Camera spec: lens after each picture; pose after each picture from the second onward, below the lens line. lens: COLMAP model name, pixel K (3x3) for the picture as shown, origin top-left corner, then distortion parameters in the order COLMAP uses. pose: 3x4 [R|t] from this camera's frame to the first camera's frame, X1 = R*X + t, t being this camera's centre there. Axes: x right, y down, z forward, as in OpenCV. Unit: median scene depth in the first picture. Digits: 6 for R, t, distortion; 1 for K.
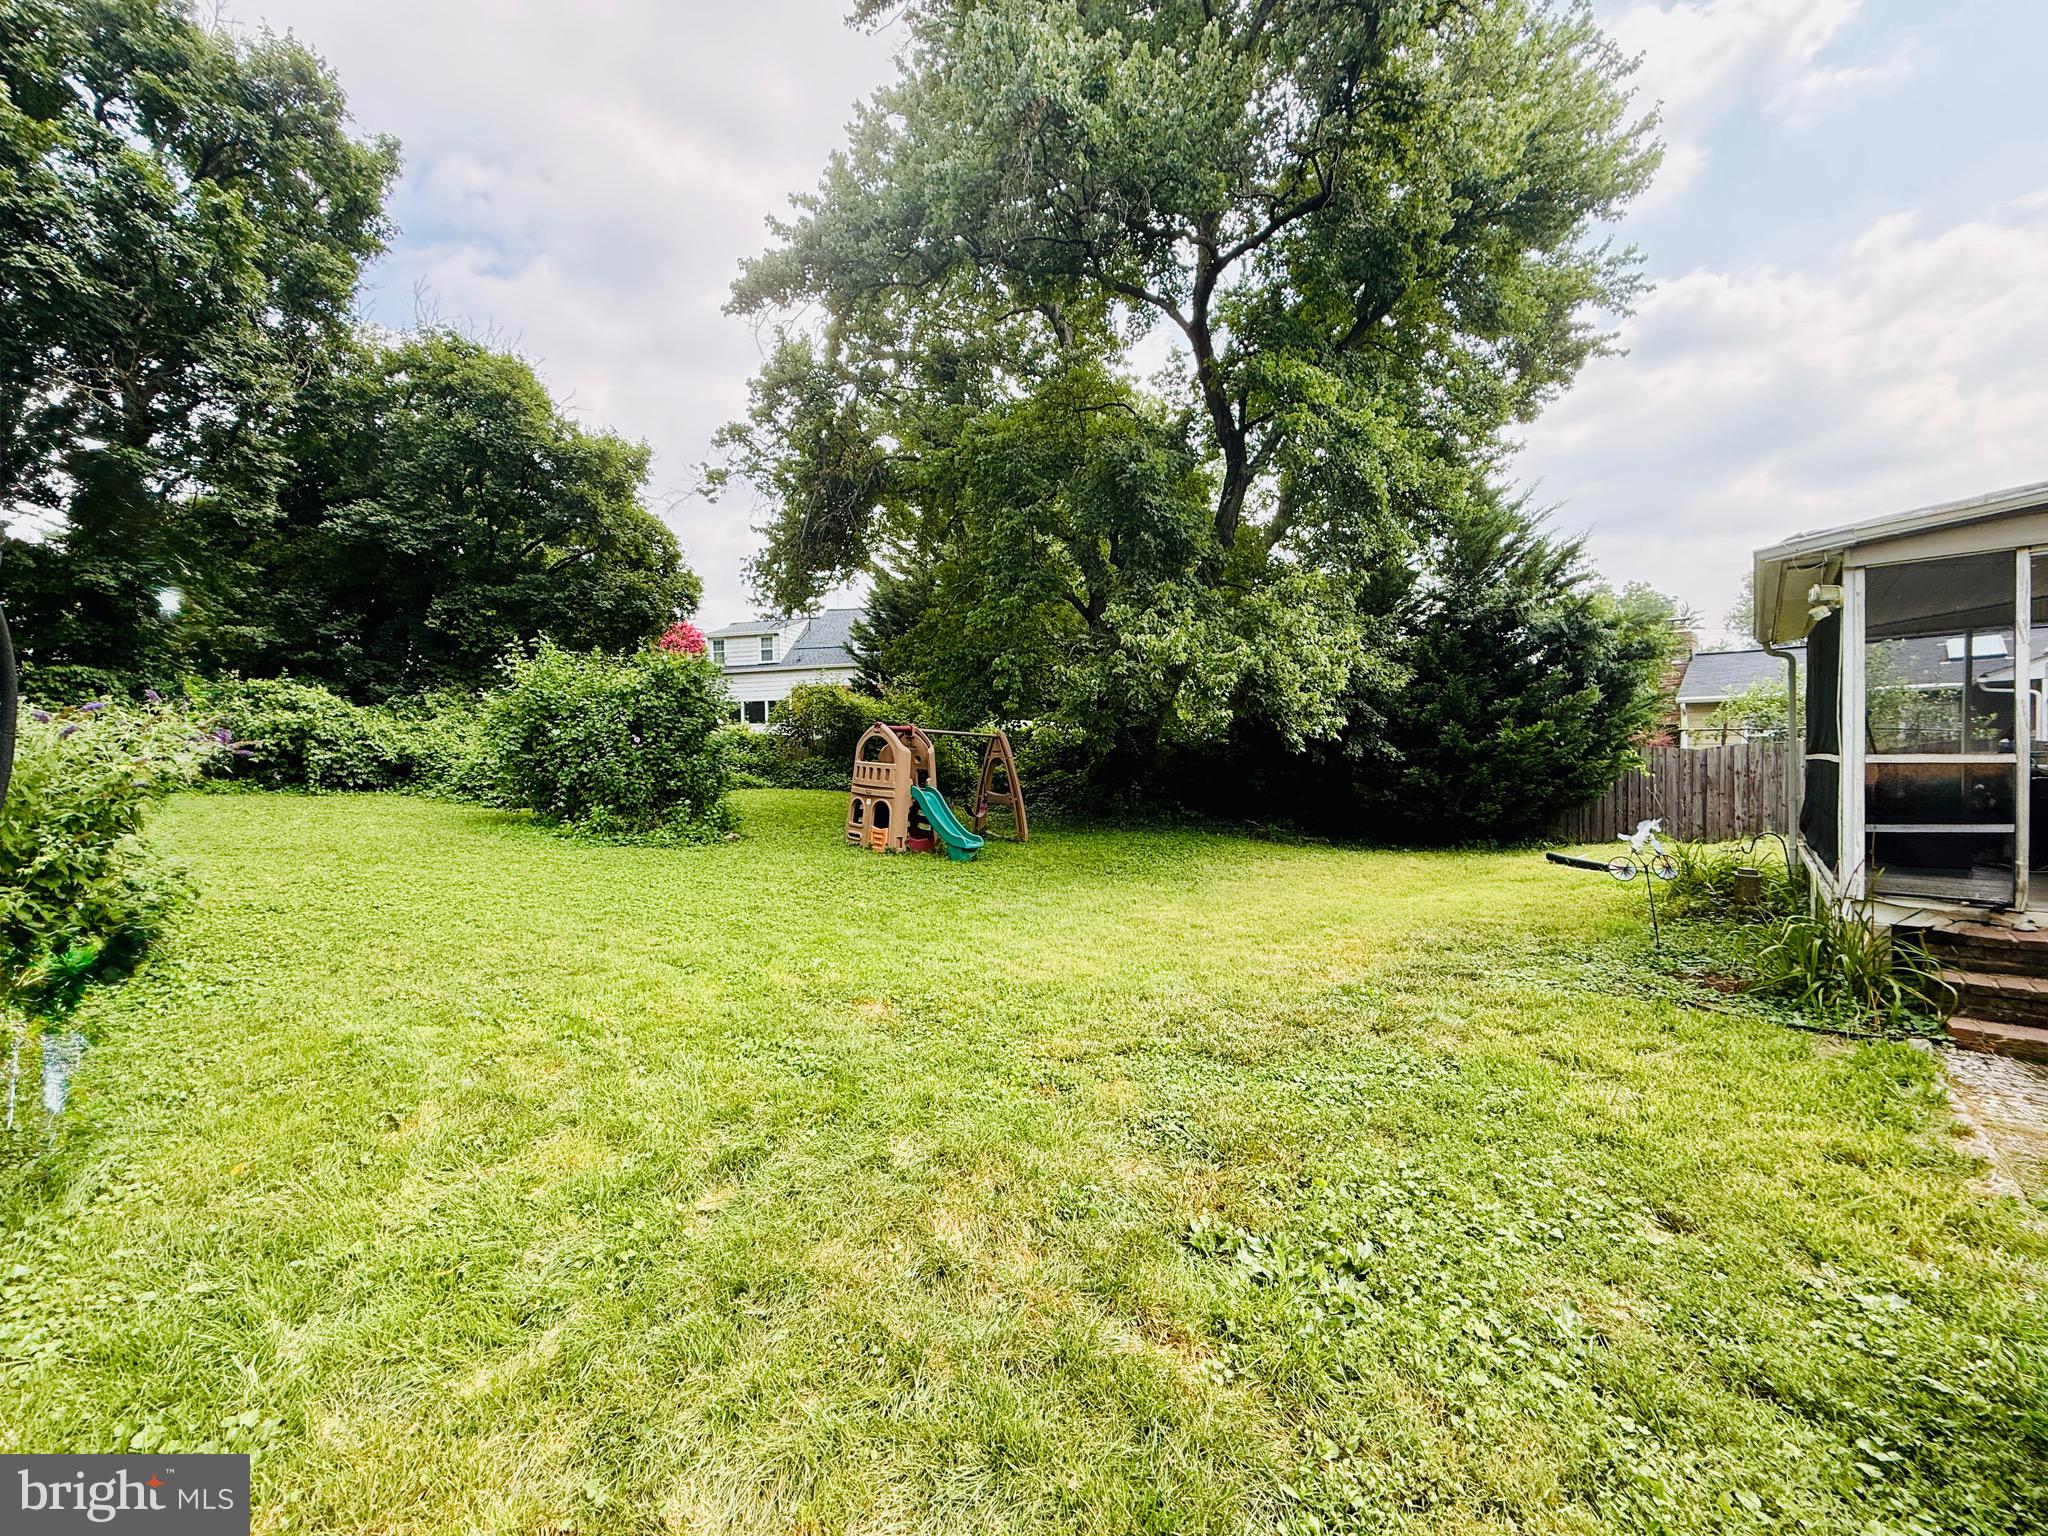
lens RADIAL K [[810.9, 0, 1024.0], [0, 810.9, 768.0], [0, 0, 1]] dist [0.000687, 0.000052]
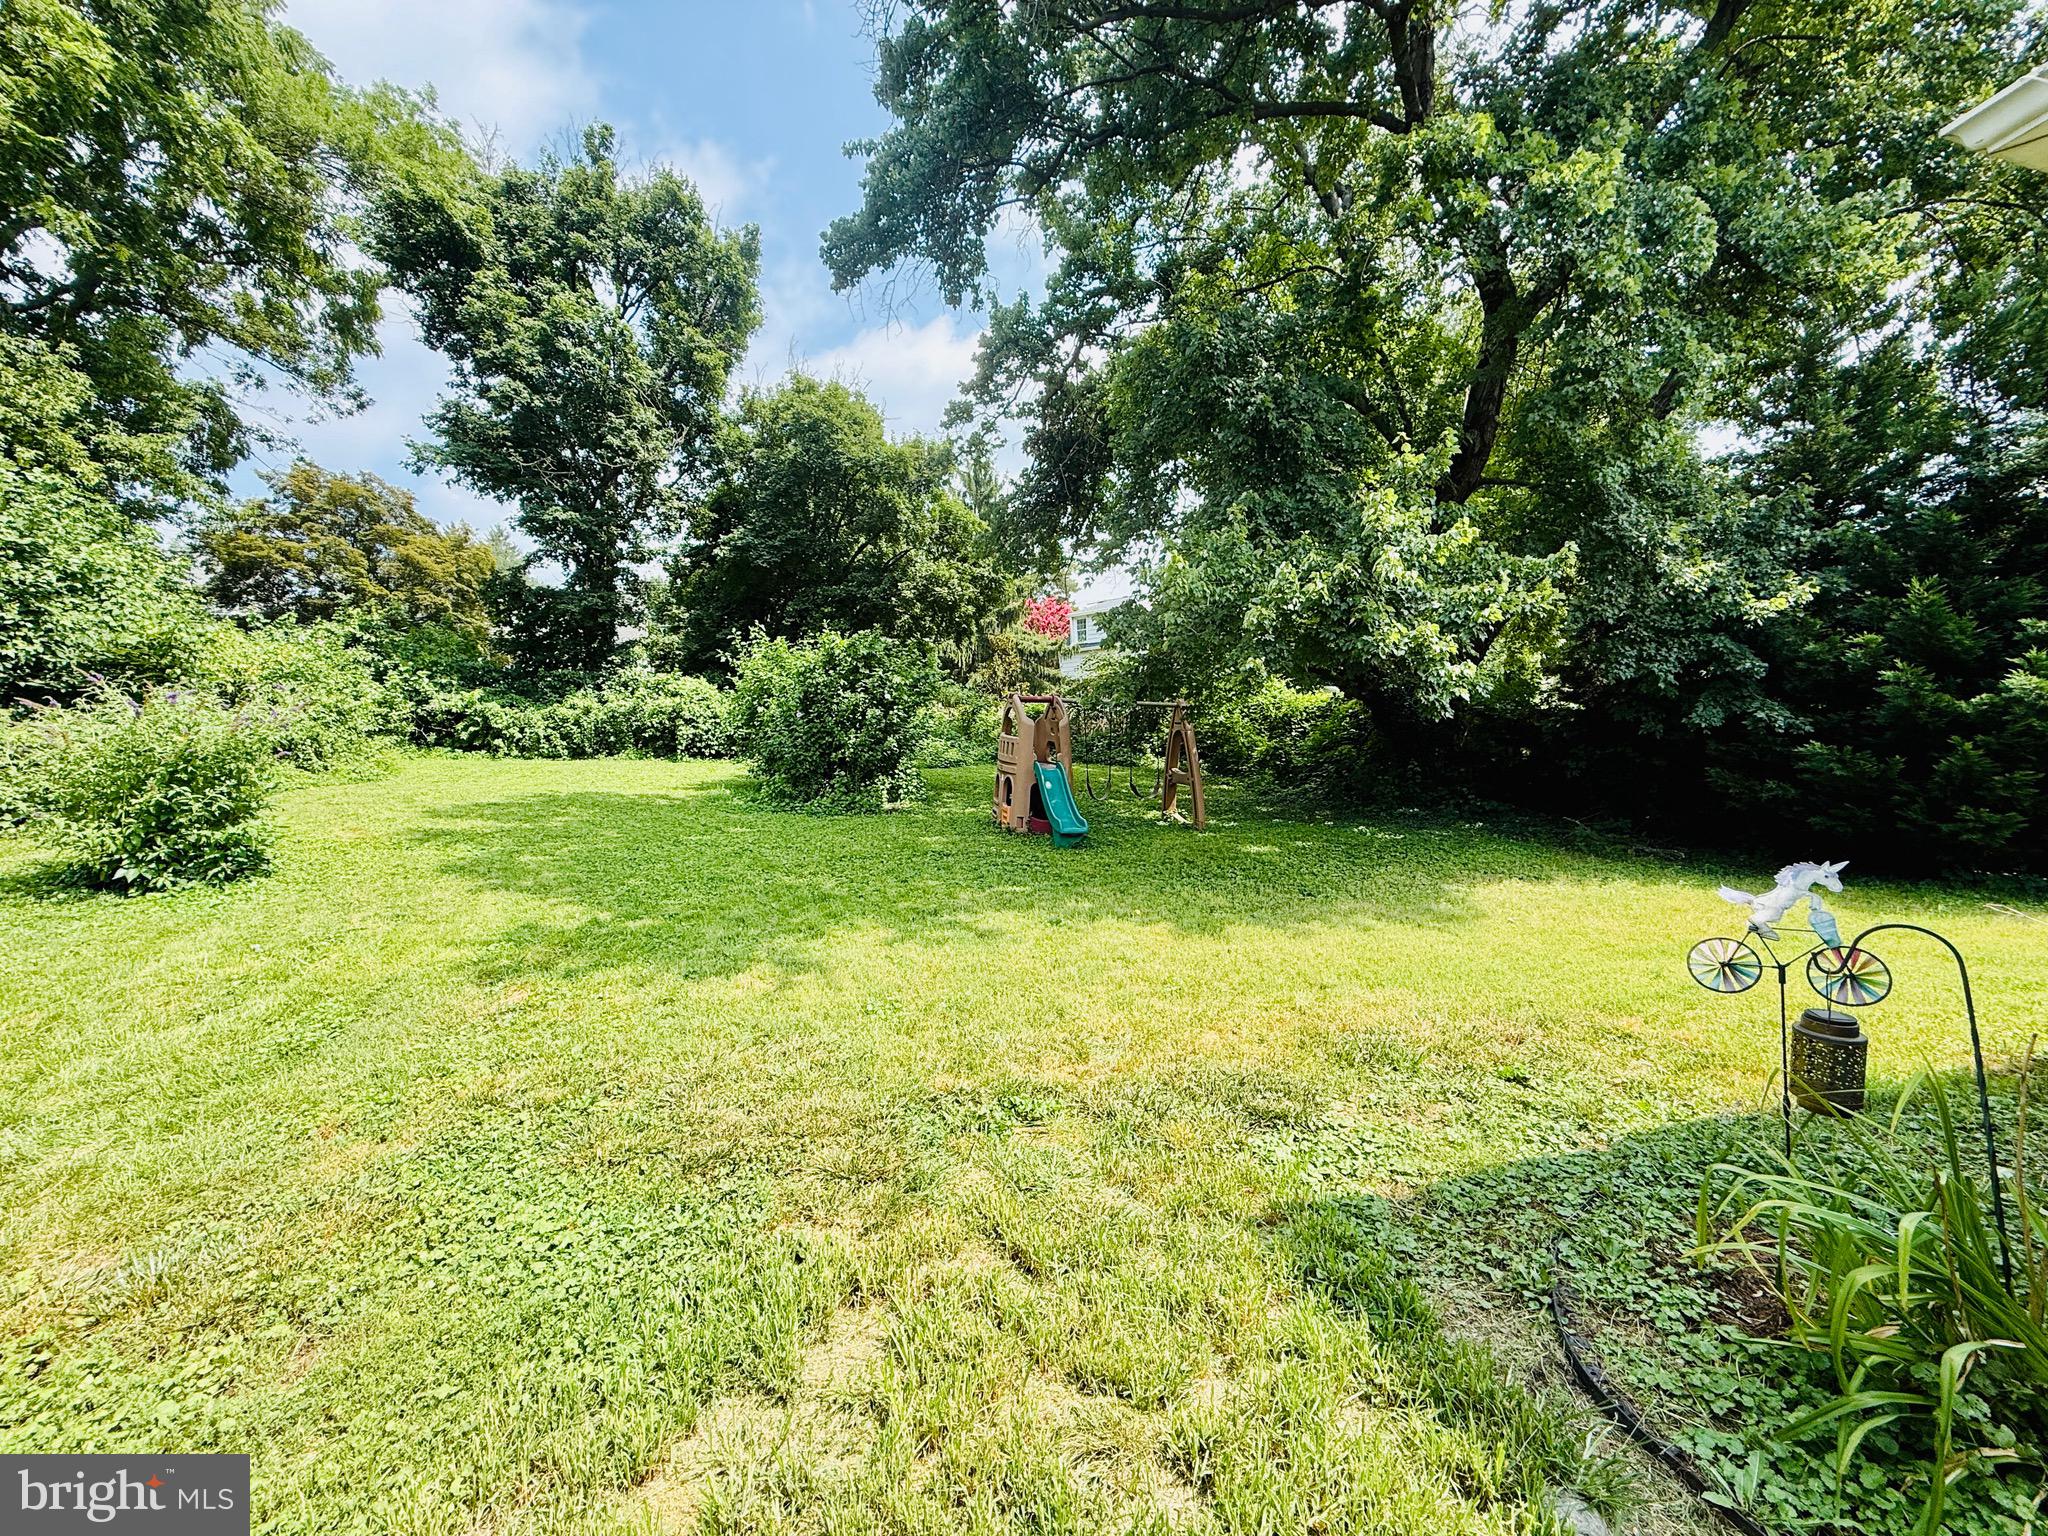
lens RADIAL K [[810.9, 0, 1024.0], [0, 810.9, 768.0], [0, 0, 1]] dist [0.000687, 0.000052]
pose [[0.854681, 0.019280, -0.518796, 0.259767], [-0.003232, 0.999488, 0.031819, 0.000189], [0.519144, -0.025518, 0.854306, 0.174173]]
